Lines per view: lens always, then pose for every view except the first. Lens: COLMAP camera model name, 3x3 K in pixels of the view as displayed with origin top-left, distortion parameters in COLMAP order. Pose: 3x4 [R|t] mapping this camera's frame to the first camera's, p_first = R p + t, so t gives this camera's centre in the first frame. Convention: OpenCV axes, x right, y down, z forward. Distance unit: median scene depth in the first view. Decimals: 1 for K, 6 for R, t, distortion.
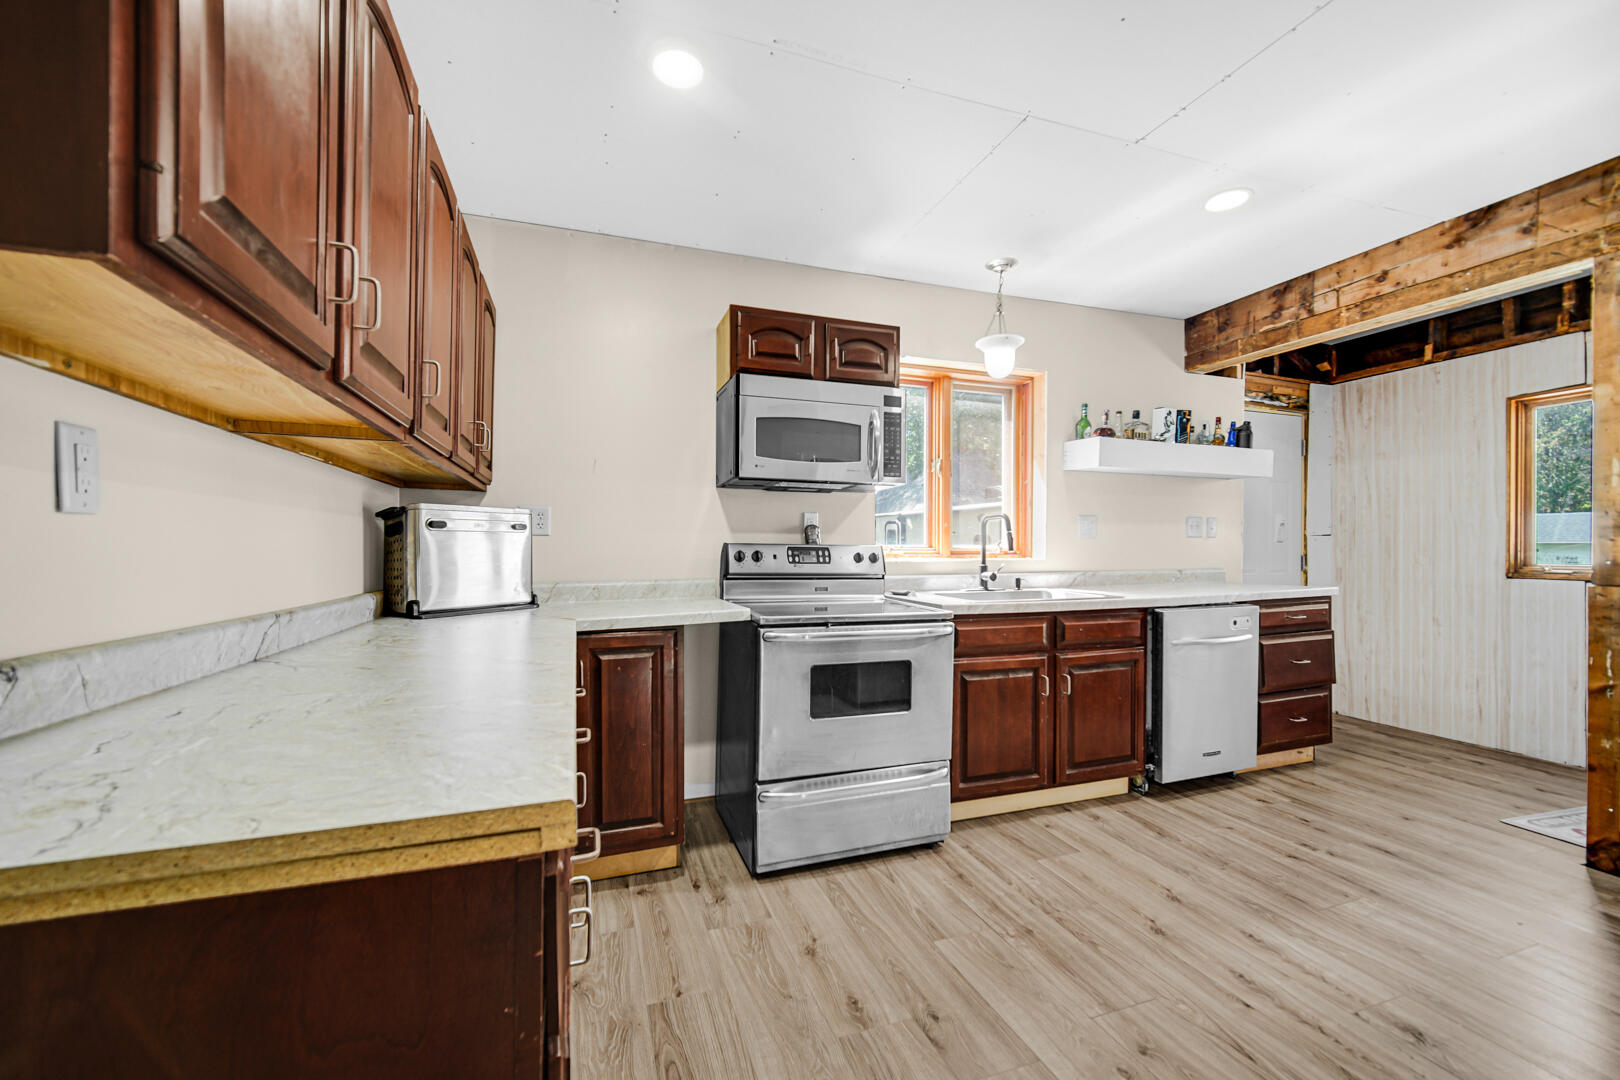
lens RADIAL K [[642.8, 0, 803.6], [0, 642.8, 545.9], [0, 0, 1]] dist [-0.001484, -0.000116]
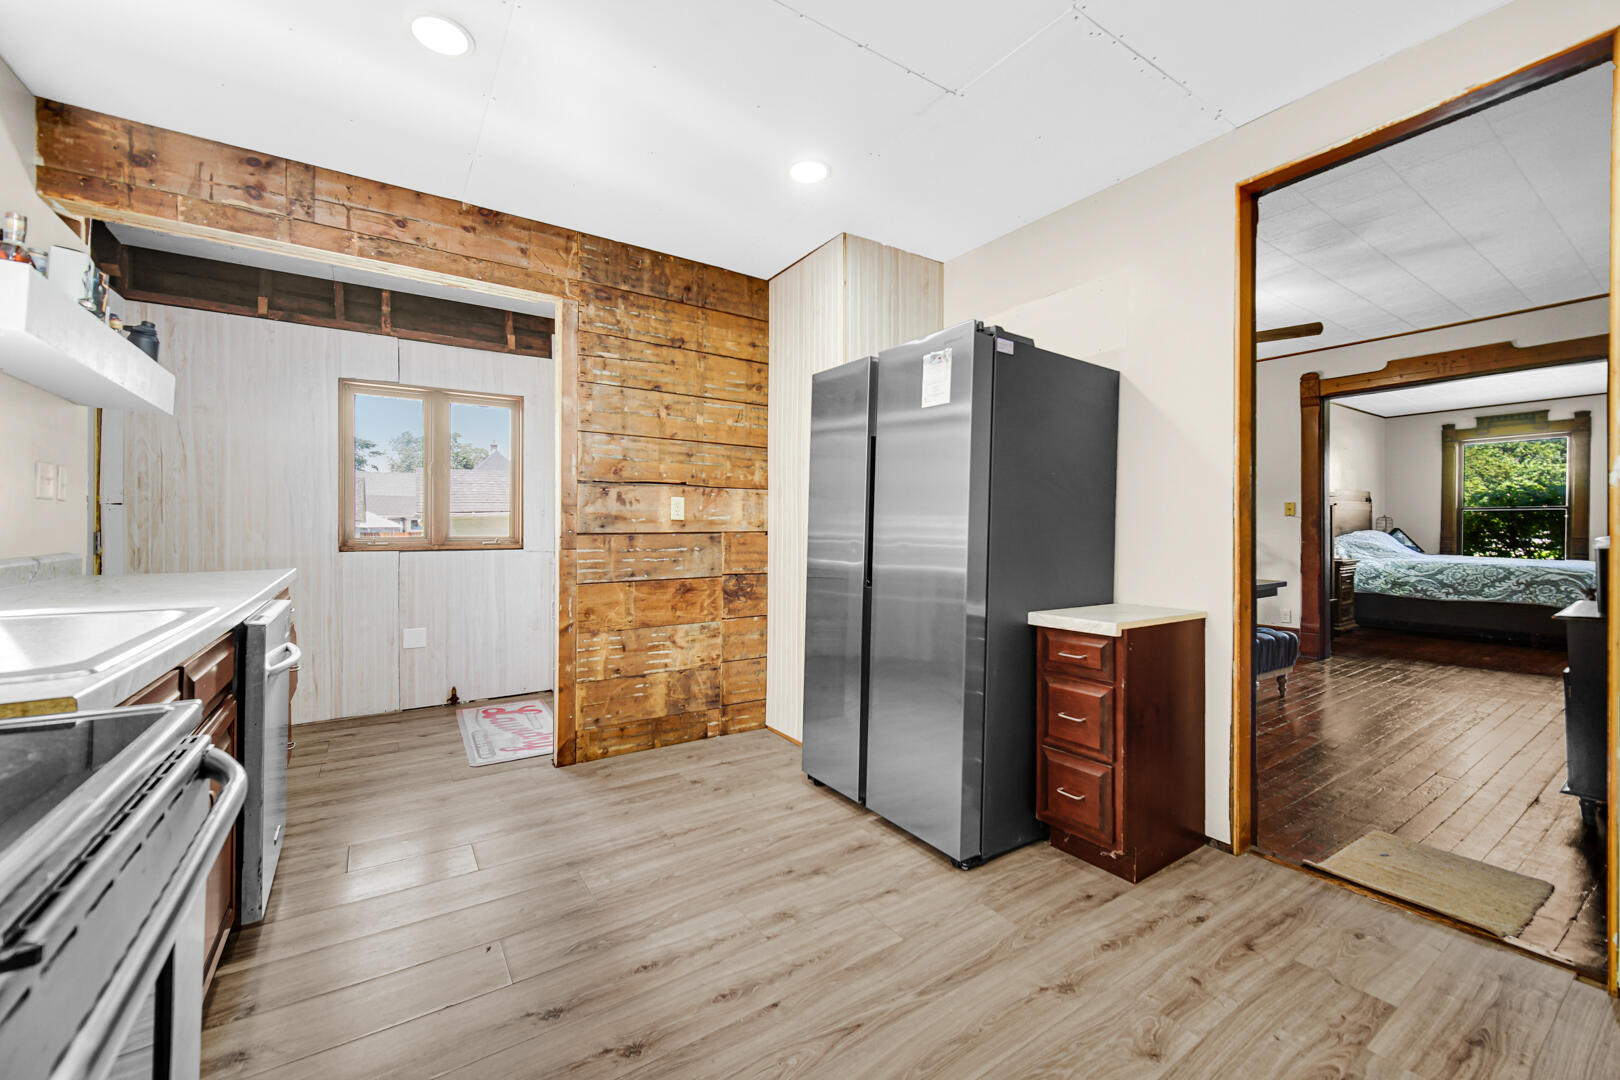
lens RADIAL K [[642.8, 0, 808.2], [0, 642.8, 528.3], [0, 0, 1]] dist [-0.001484, -0.000116]
pose [[-0.244974, 0.000336, 0.969530, -0.130526], [-0.002149, 0.999997, -0.000890, 0.015793], [-0.969527, -0.002301, -0.244973, 0.698635]]
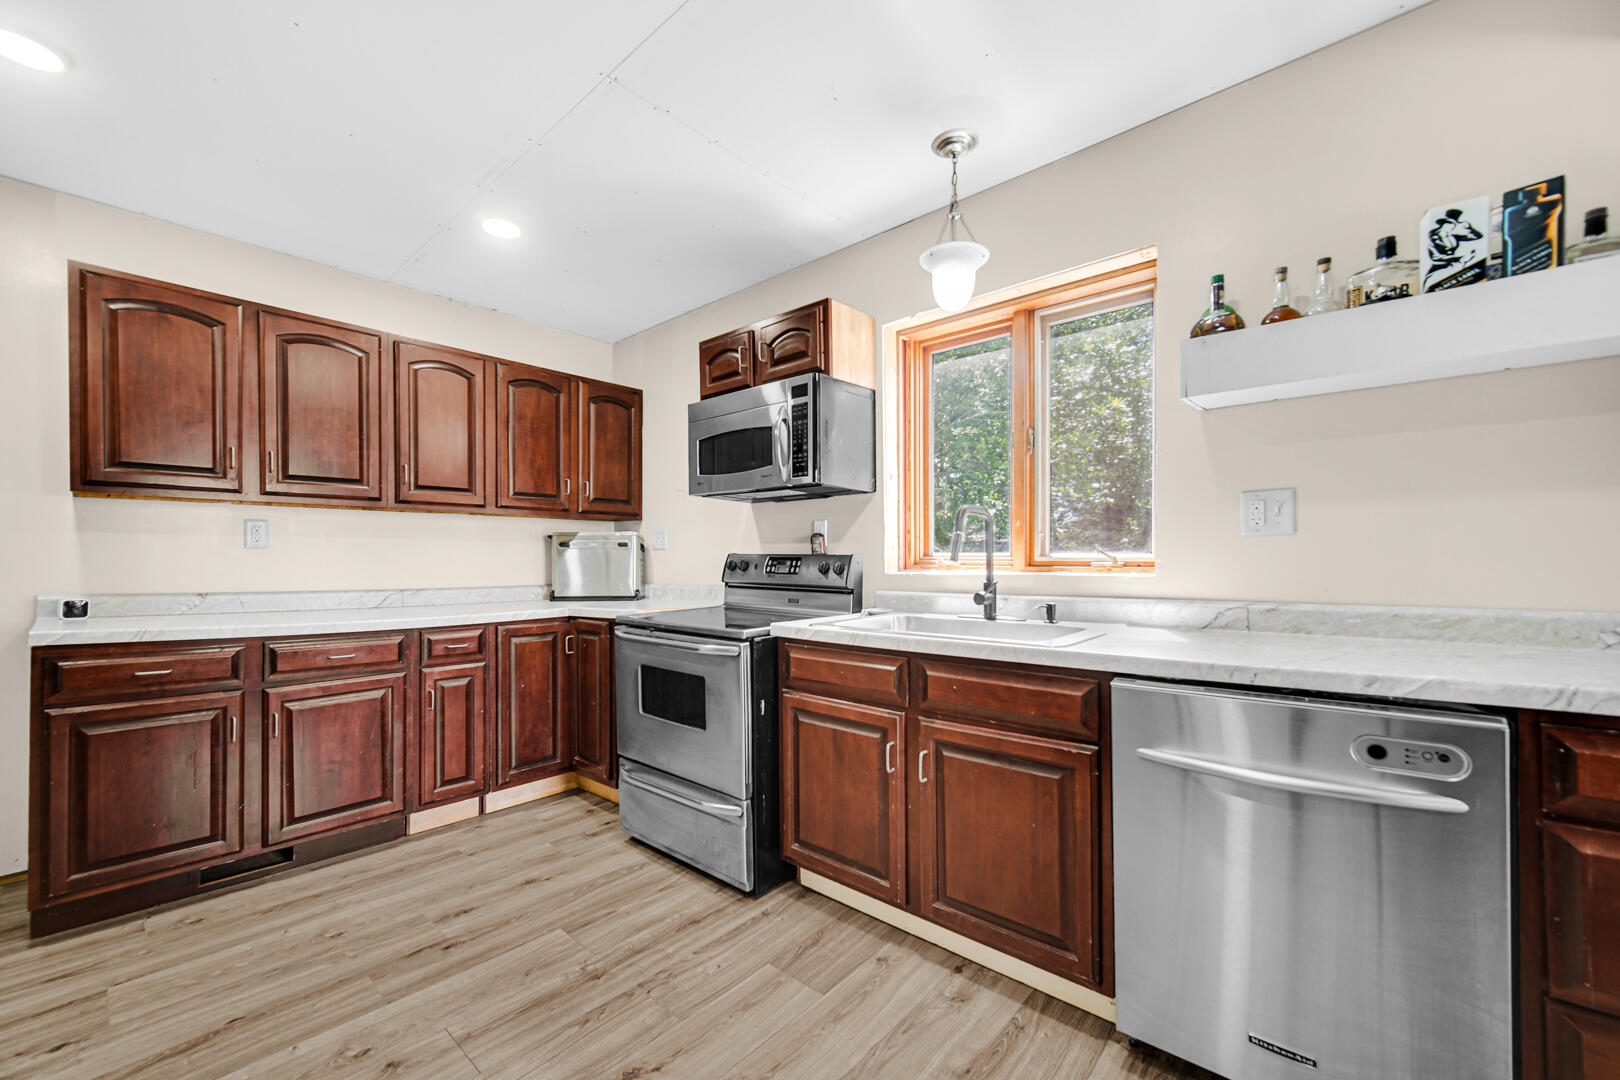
lens RADIAL K [[642.8, 0, 809.3], [0, 642.8, 551.5], [0, 0, 1]] dist [-0.001484, -0.000116]
pose [[0.489383, -0.013615, -0.871963, 0.924690], [0.008470, 0.999905, -0.010859, 0.003608], [0.872028, -0.002072, 0.489452, 0.578424]]
